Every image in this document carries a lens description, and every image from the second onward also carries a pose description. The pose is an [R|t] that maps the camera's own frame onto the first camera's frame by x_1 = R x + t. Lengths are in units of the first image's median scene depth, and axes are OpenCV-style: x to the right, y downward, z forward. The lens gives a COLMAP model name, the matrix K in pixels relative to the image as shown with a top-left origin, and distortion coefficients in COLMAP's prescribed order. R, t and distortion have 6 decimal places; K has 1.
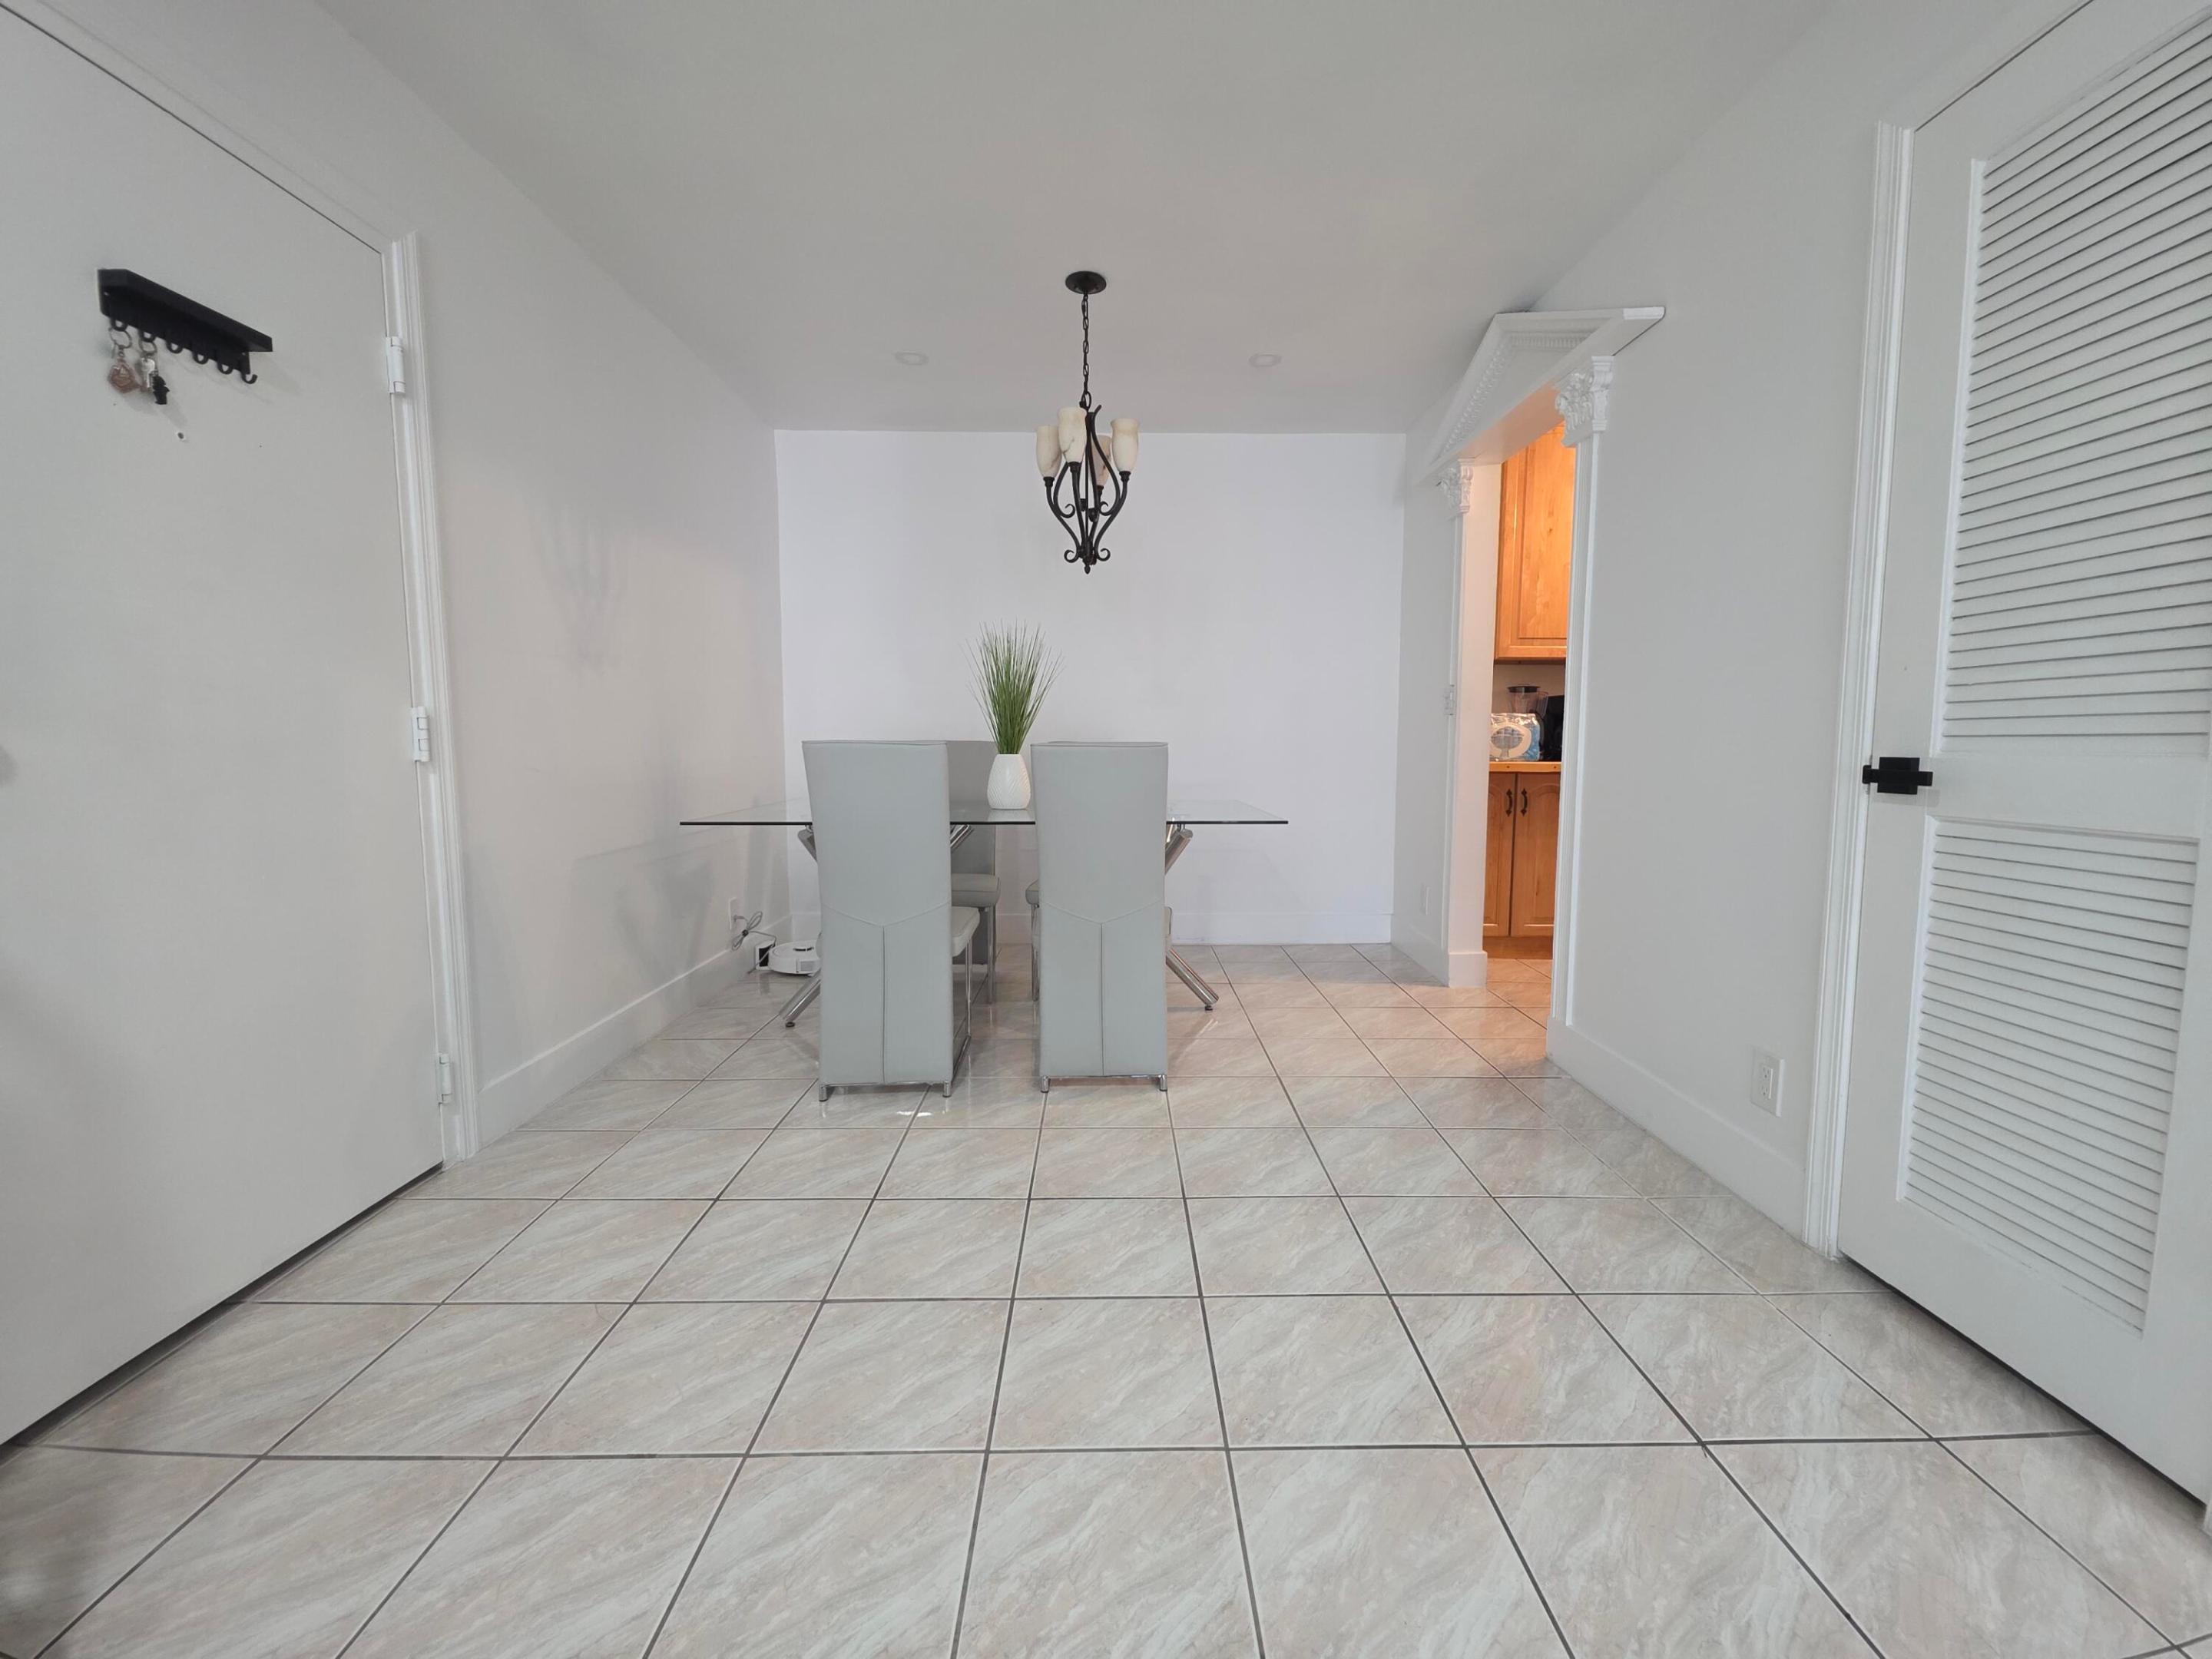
lens RADIAL K [[879.9, 0, 1115.5], [0, 879.9, 813.1], [0, 0, 1]] dist [0.017689, -0.010269]
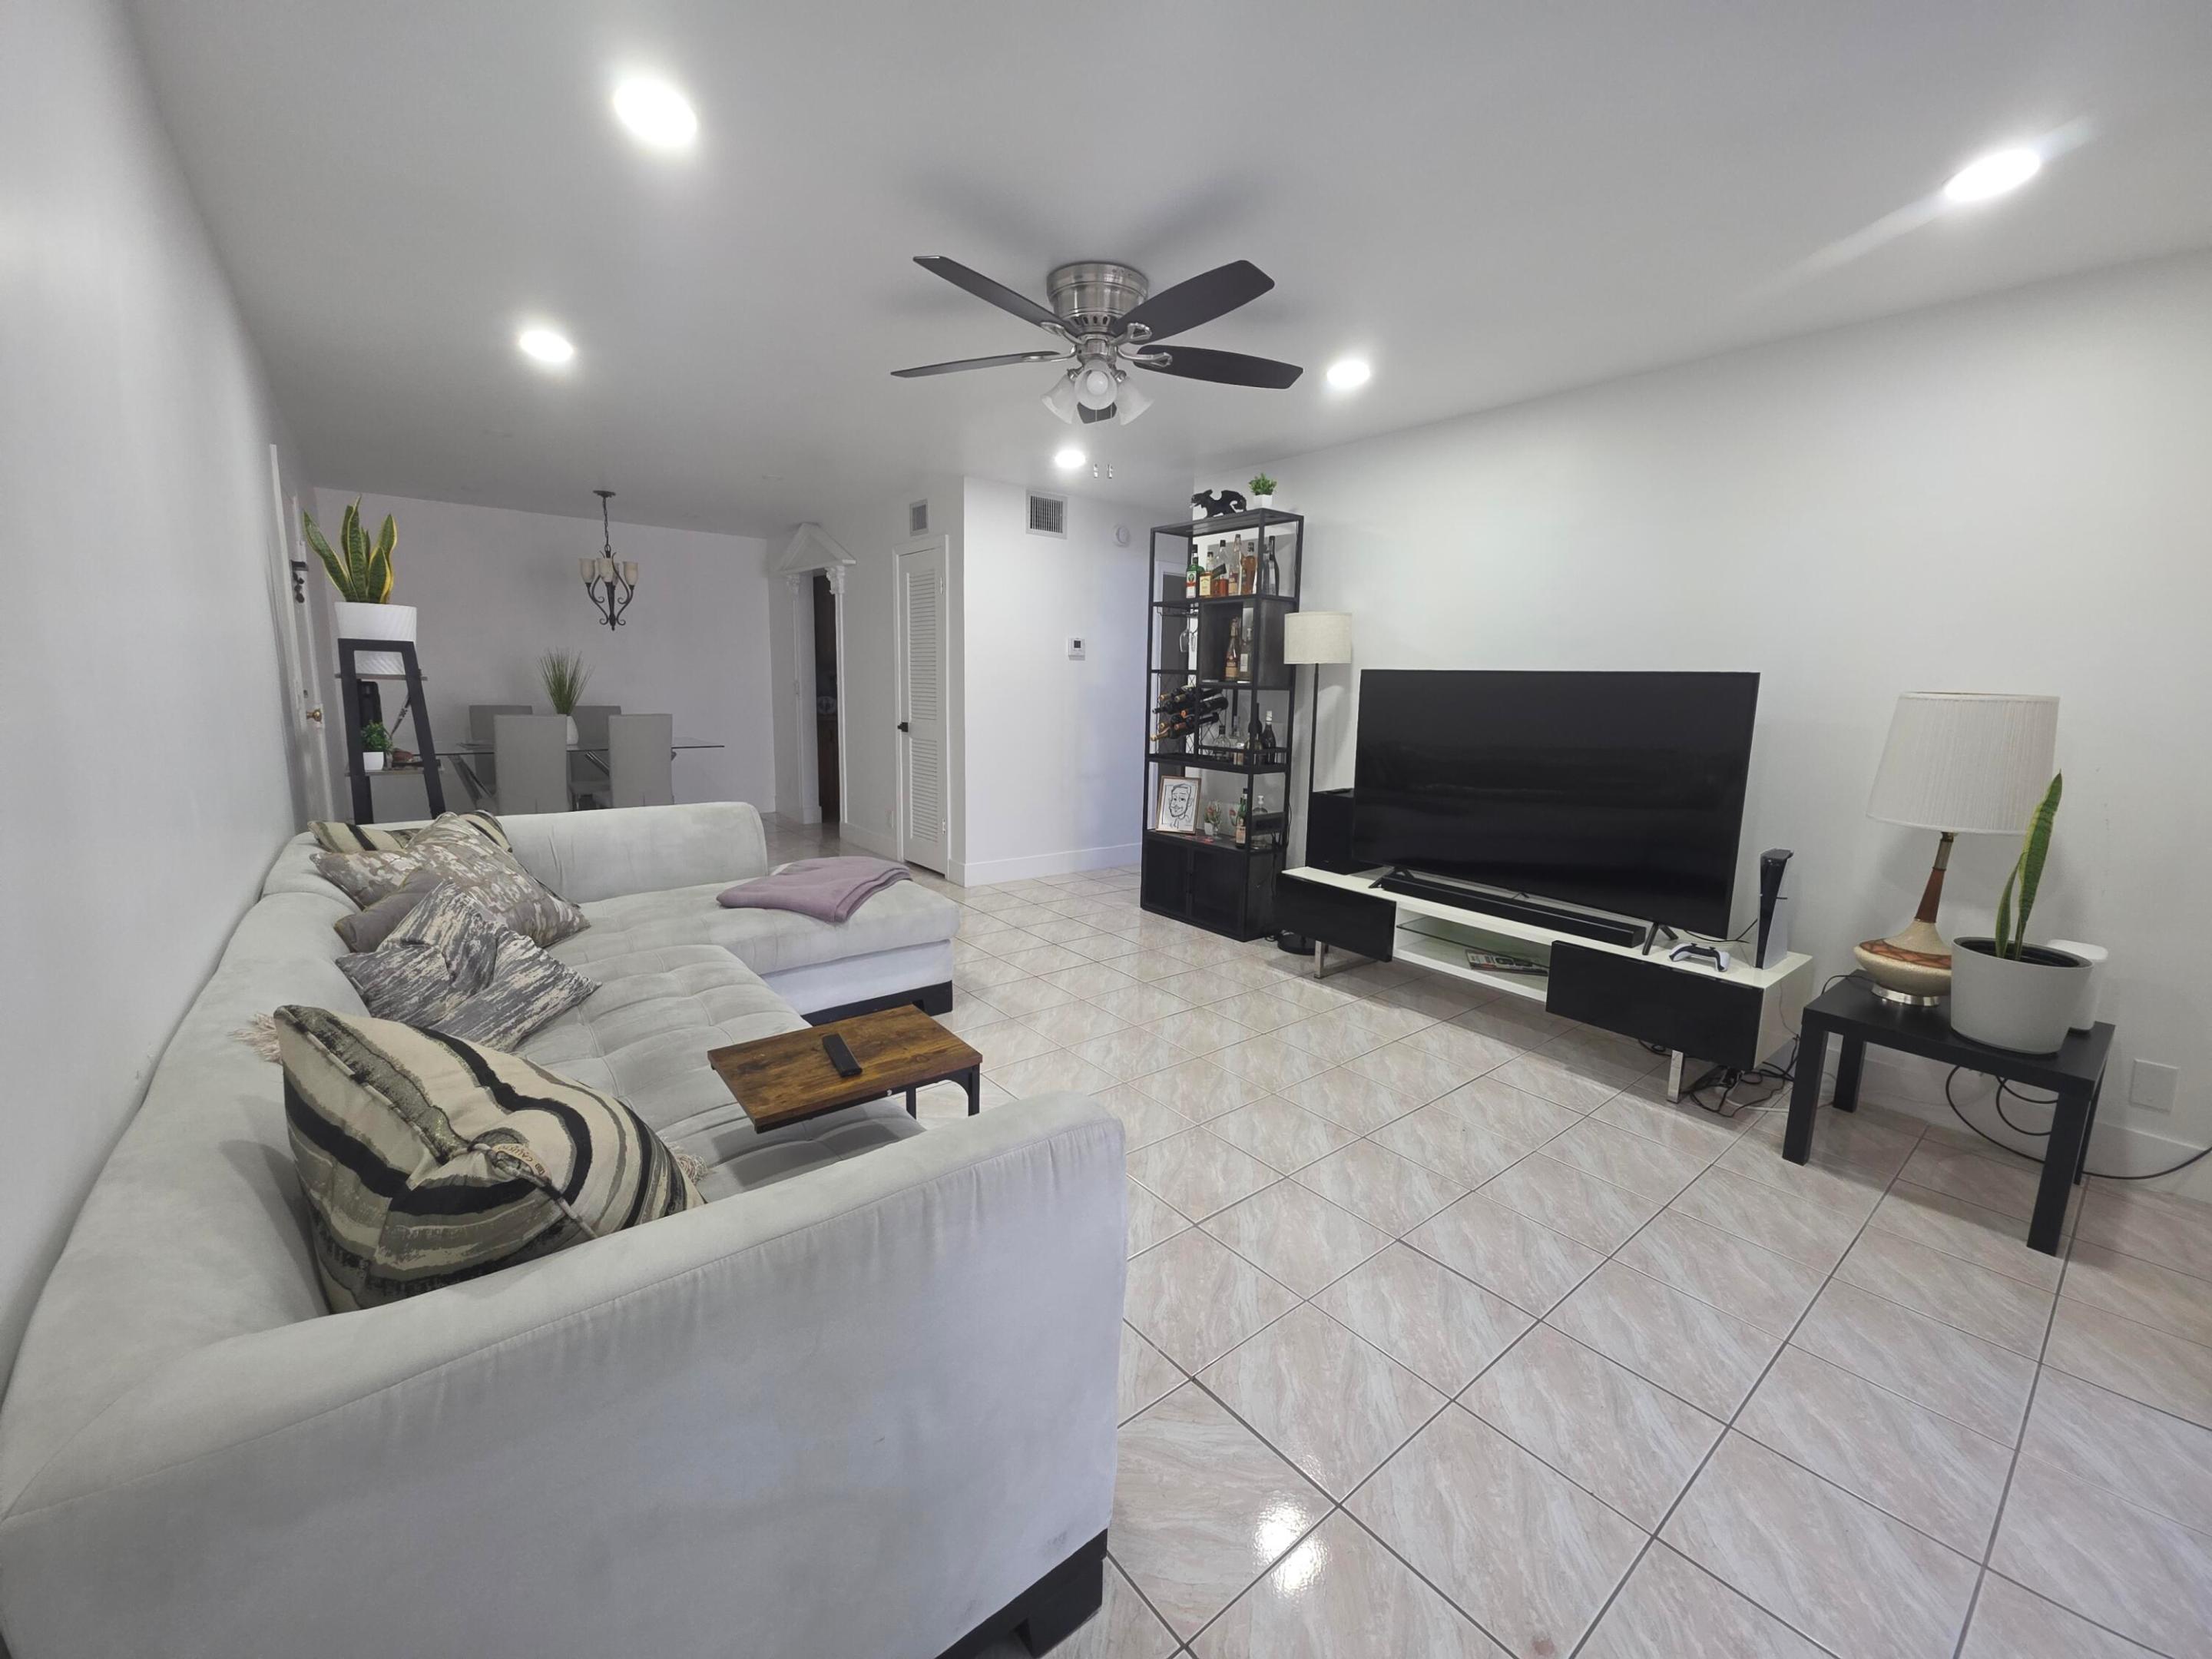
lens RADIAL K [[879.9, 0, 1115.5], [0, 879.9, 813.1], [0, 0, 1]] dist [0.017689, -0.010269]
pose [[0.784030, -0.073454, 0.616361, -0.436604], [0.030028, 0.996299, 0.080537, 0.027725], [-0.619996, -0.044635, 0.783335, -1.451950]]
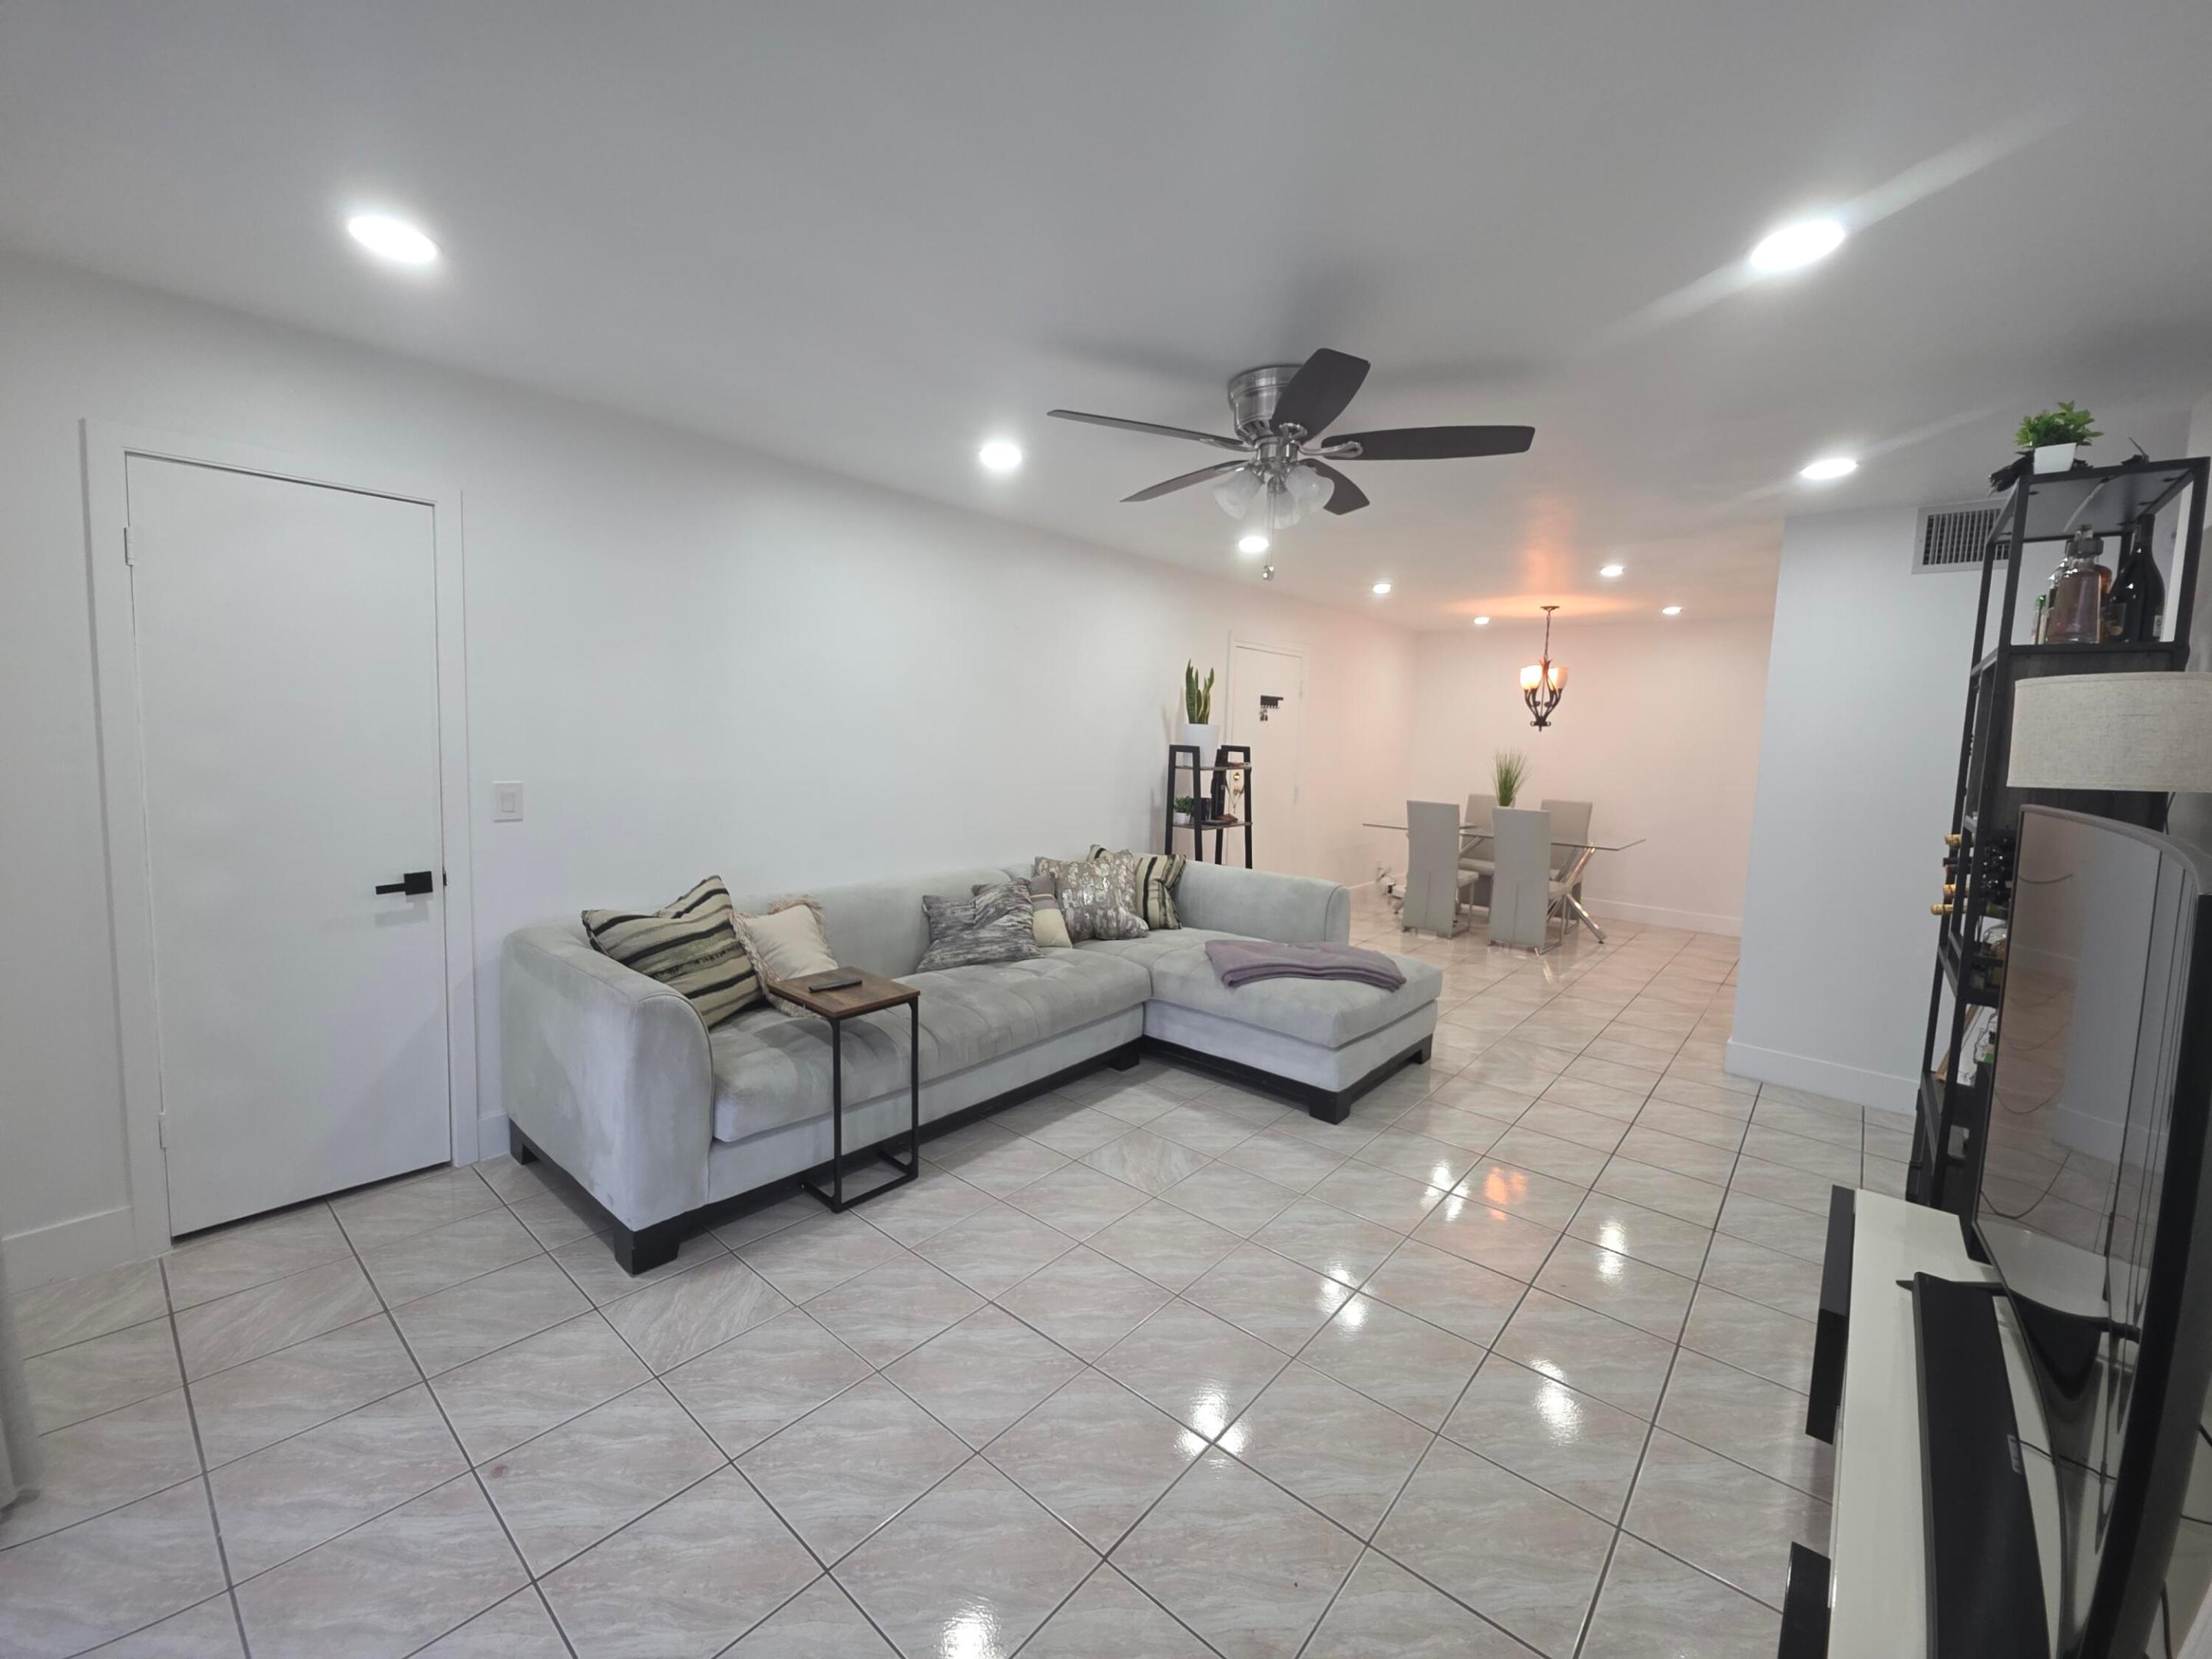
lens RADIAL K [[879.9, 0, 1115.5], [0, 879.9, 813.1], [0, 0, 1]] dist [0.017689, -0.010269]
pose [[0.755112, 0.087361, -0.649749, 0.655286], [-0.090841, 0.995464, 0.028273, -0.028357], [0.649272, 0.037674, 0.759623, -1.463659]]
